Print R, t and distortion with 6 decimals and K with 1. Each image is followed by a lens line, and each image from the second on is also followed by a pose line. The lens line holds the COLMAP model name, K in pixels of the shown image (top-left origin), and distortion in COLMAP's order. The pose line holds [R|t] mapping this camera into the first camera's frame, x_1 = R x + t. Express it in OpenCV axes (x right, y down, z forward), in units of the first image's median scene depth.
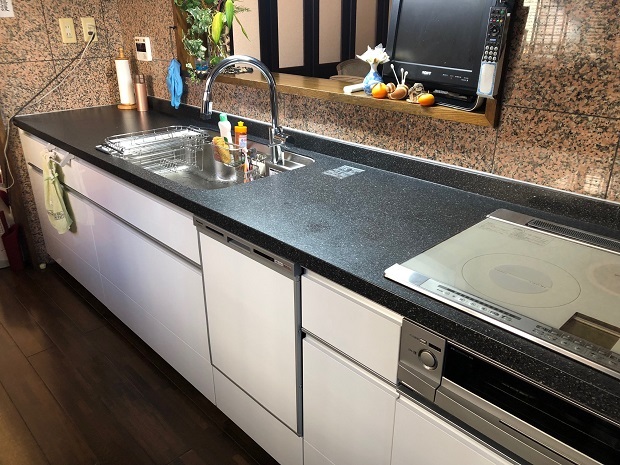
lens RADIAL K [[506.1, 0, 308.8], [0, 506.1, 232.5], [0, 0, 1]] dist [0.006796, 0.009989]
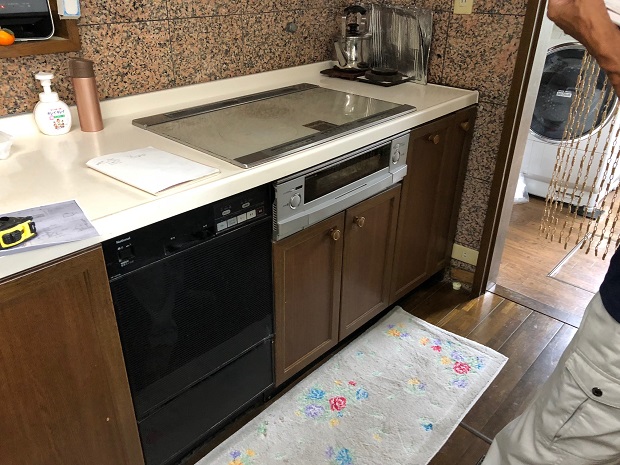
lens RADIAL K [[506.1, 0, 304.7], [0, 506.1, 232.1], [0, 0, 1]] dist [0.006796, 0.009989]
pose [[-0.049851, -0.463985, 0.884439, -0.713223], [0.391330, 0.805661, 0.444715, -0.192668], [-0.918899, 0.368277, 0.141408, 0.593531]]
